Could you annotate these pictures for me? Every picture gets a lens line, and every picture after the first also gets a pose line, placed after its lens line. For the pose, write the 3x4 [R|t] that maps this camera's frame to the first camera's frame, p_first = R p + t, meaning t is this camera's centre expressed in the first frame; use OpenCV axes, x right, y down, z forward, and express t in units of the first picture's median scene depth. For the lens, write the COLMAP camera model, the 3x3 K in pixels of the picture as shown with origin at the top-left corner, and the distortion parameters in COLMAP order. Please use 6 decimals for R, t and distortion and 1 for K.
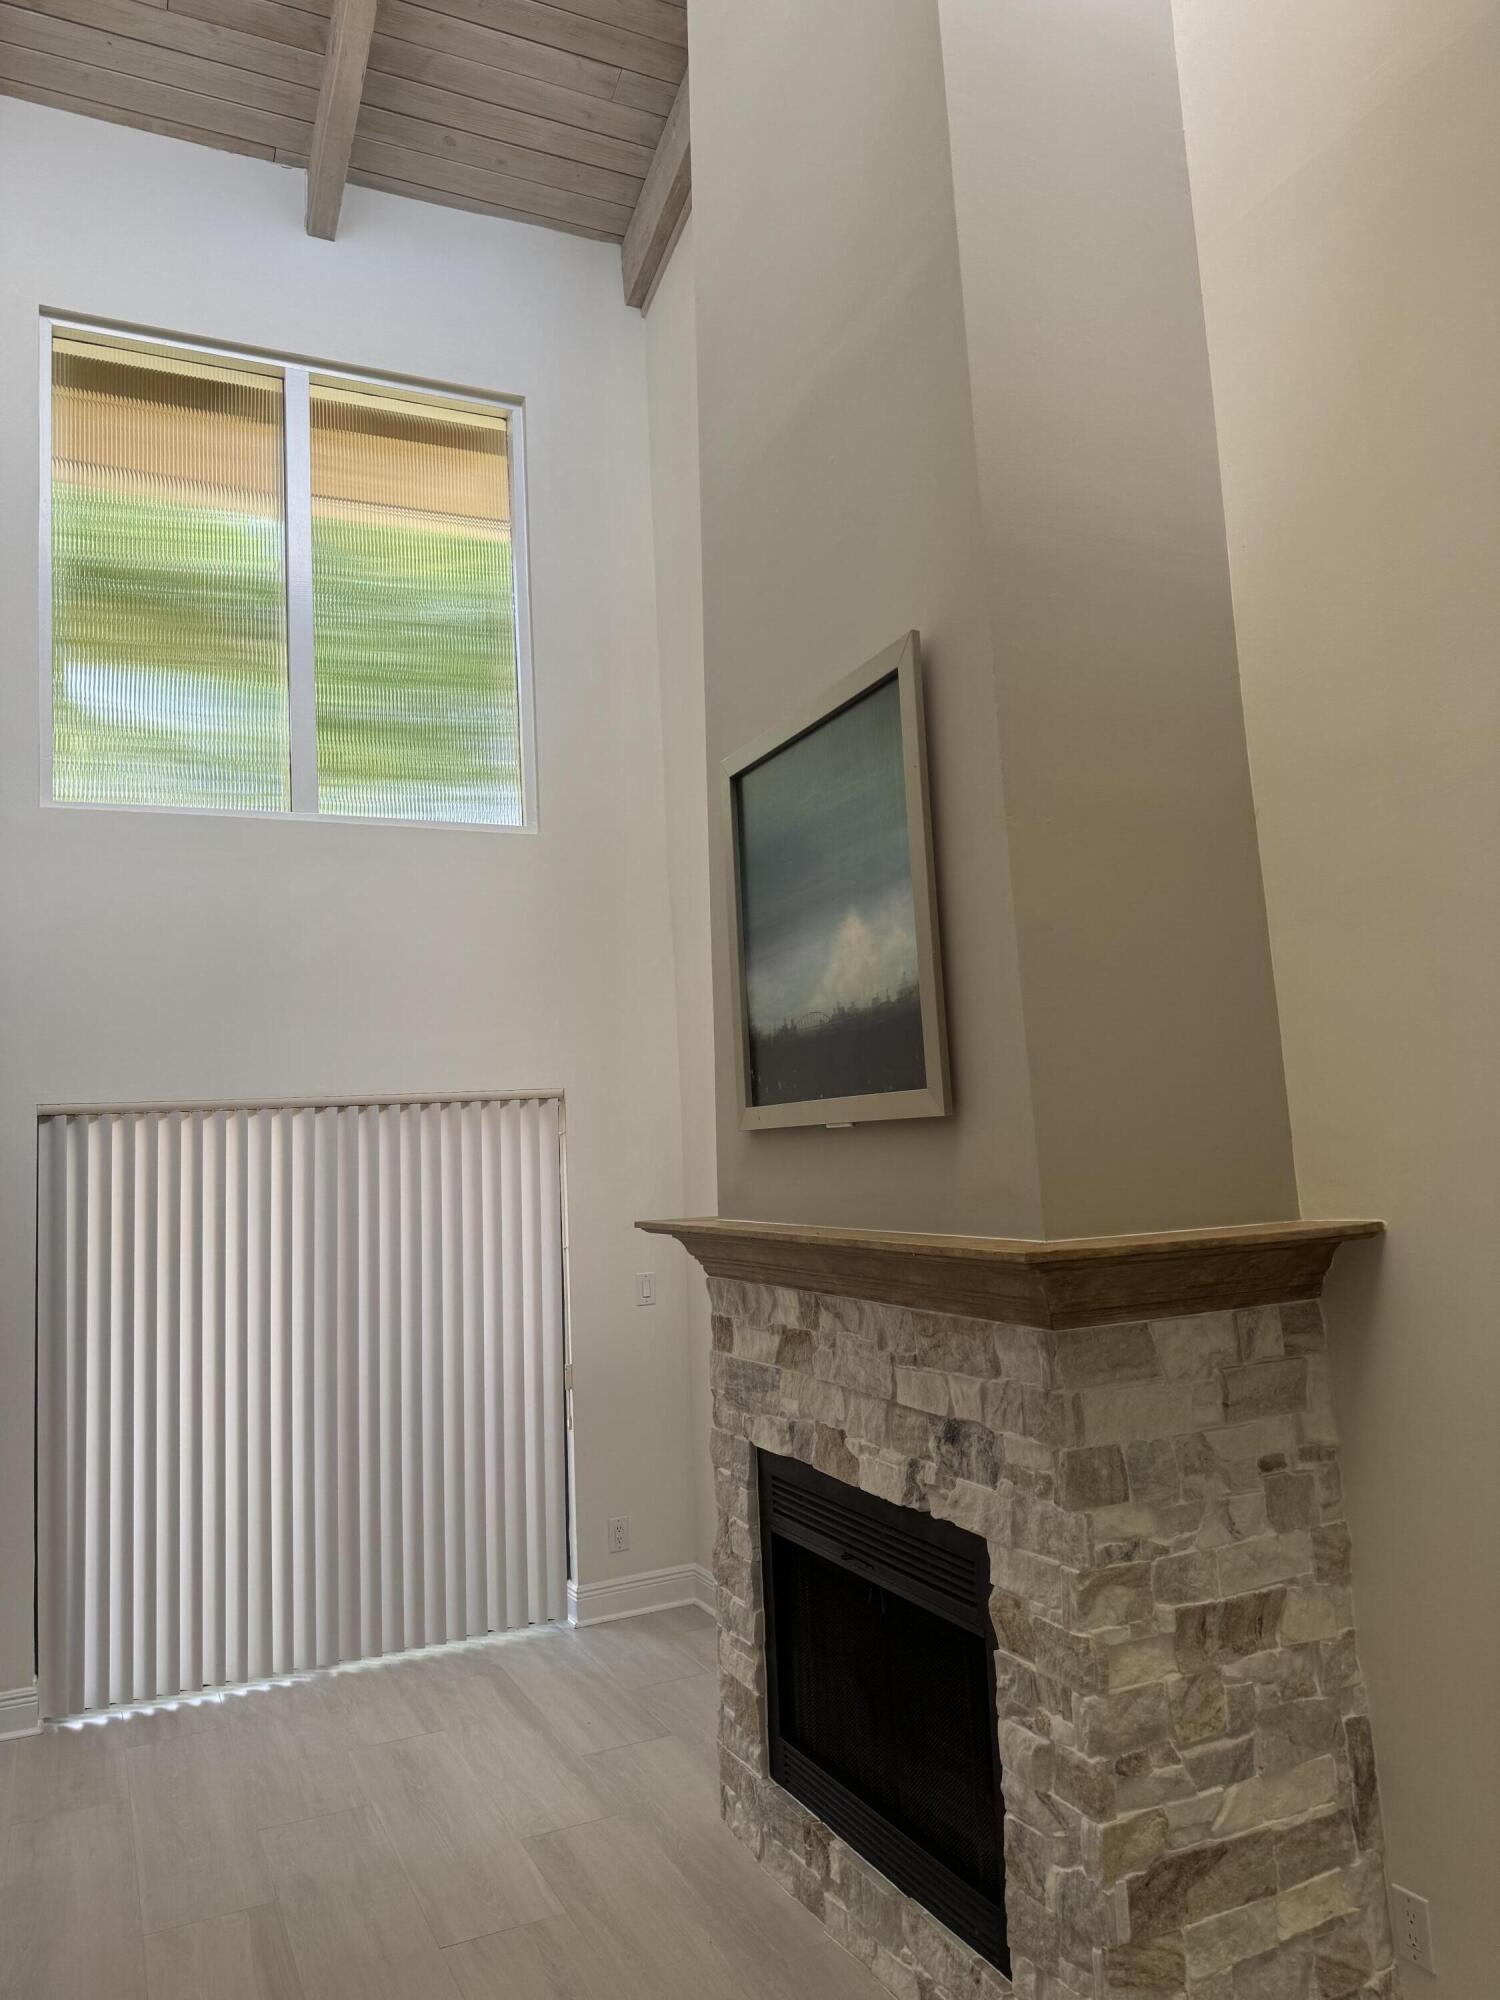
lens RADIAL K [[1411.9, 0, 750.0], [0, 1411.9, 1000.0], [0, 0, 1]] dist [-0.008110, -0.002598]
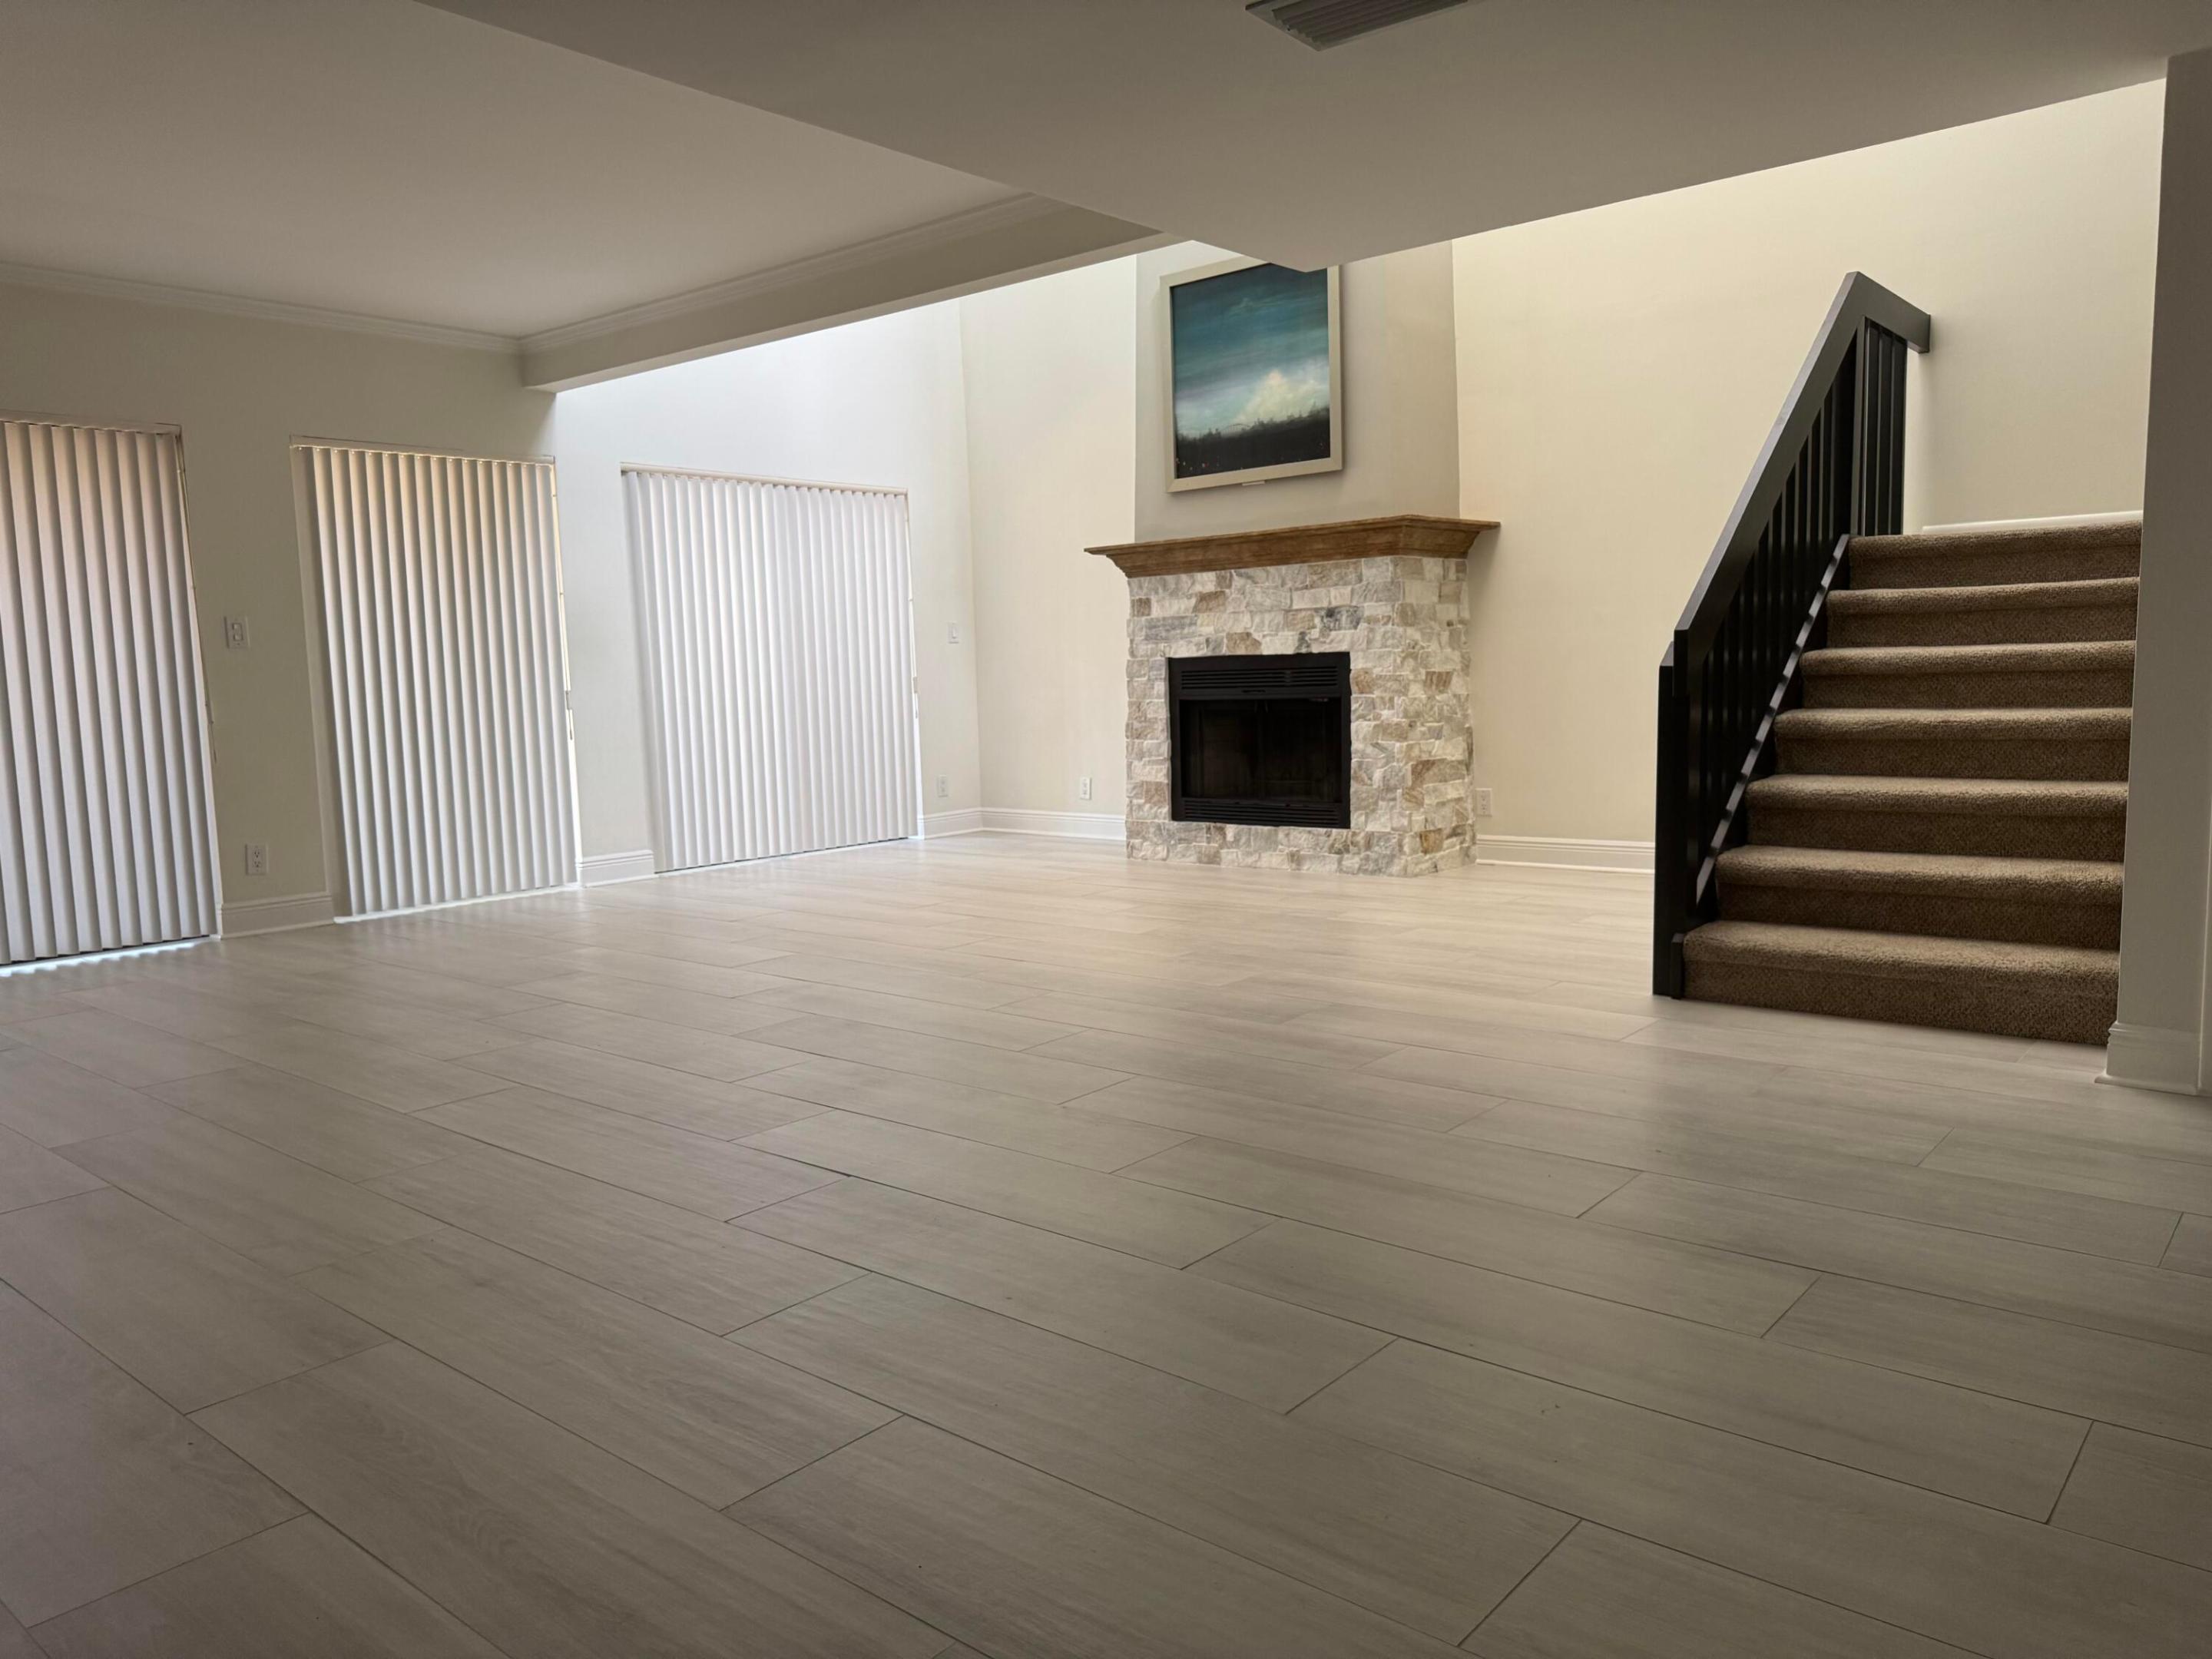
lens RADIAL K [[1548.4, 0, 1106.0], [0, 1548.4, 829.5], [0, 0, 1]] dist [0.345890, -0.000425]
pose [[0.904744, -0.026236, 0.425146, -1.339309], [-0.054056, 0.982960, 0.175693, 0.229359], [-0.422511, -0.181939, 0.887909, -1.243377]]
